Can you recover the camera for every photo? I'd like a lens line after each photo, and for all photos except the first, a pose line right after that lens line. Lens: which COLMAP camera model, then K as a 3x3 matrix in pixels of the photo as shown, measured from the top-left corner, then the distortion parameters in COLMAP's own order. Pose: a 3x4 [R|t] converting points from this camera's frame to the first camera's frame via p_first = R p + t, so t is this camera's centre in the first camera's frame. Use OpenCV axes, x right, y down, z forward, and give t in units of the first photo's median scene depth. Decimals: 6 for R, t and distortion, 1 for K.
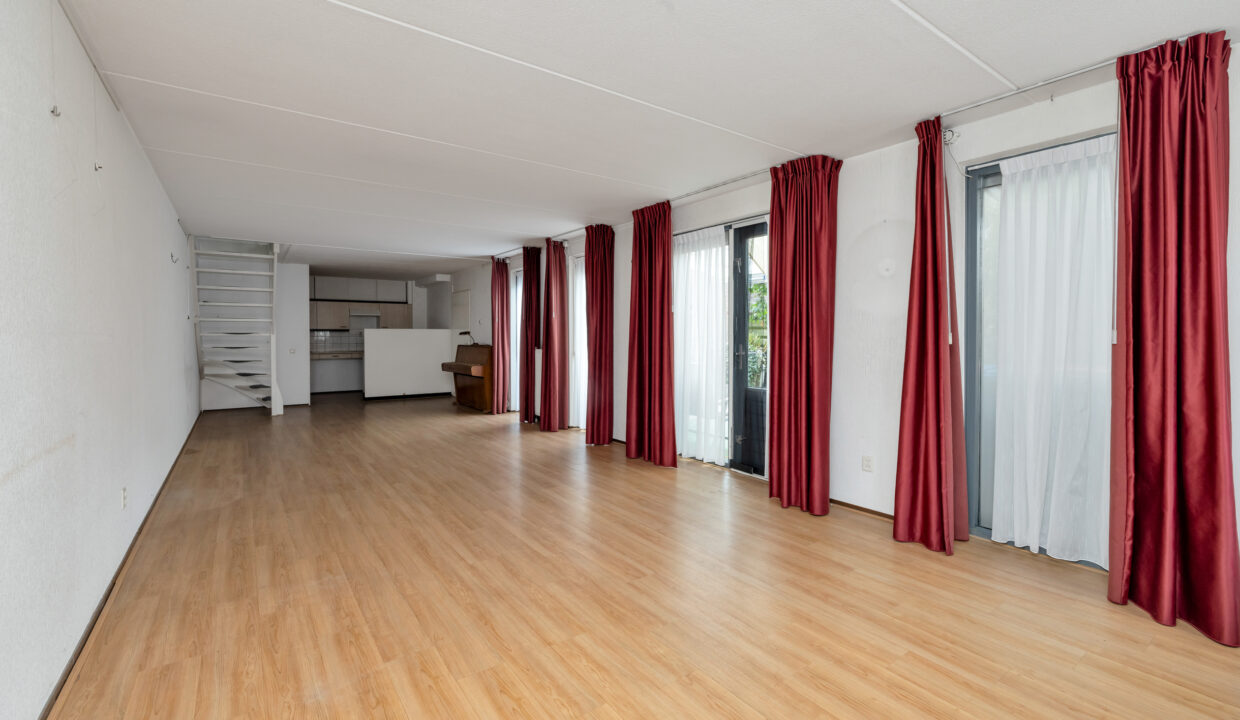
lens RADIAL K [[530.8, 0, 601.2], [0, 530.8, 343.6], [0, 0, 1]] dist [-0.001116, 0.000689]
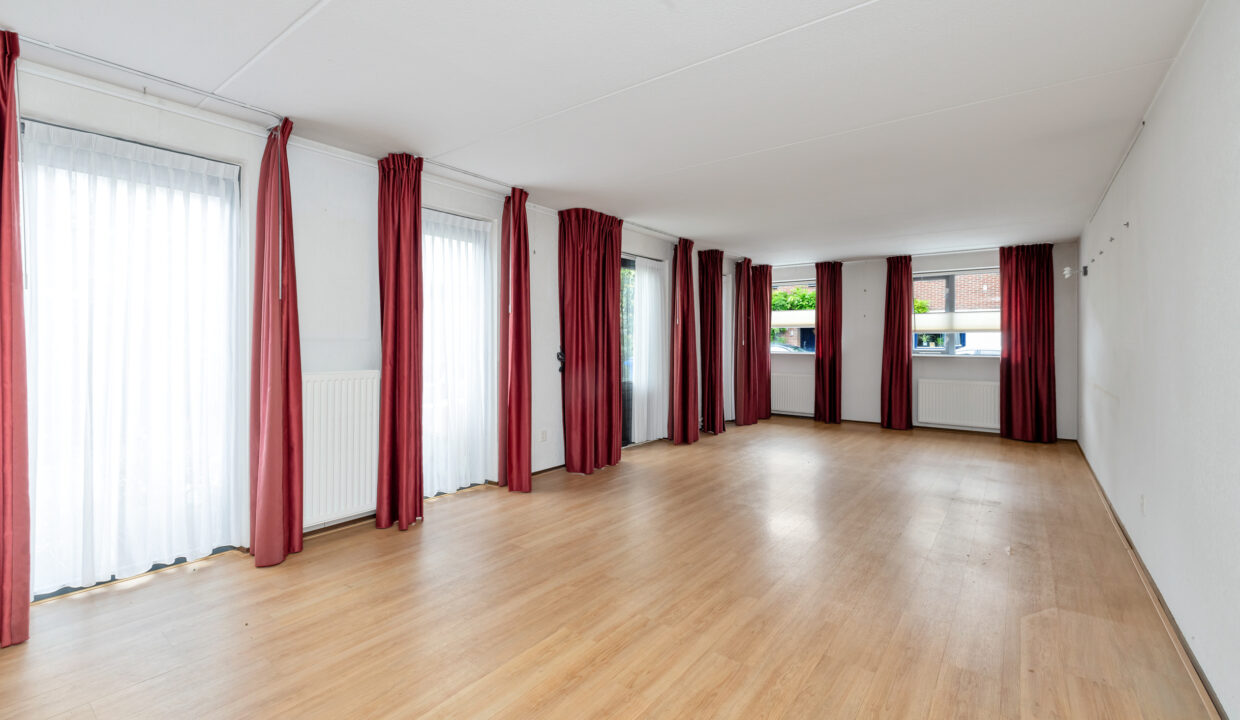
lens RADIAL K [[530.8, 0, 614.3], [0, 530.8, 346.5], [0, 0, 1]] dist [-0.001116, 0.000689]
pose [[-0.306396, -0.009851, 0.951853, -0.505390], [0.010099, 0.999857, 0.013599, -0.012159], [-0.951850, 0.013779, -0.306253, 0.754131]]
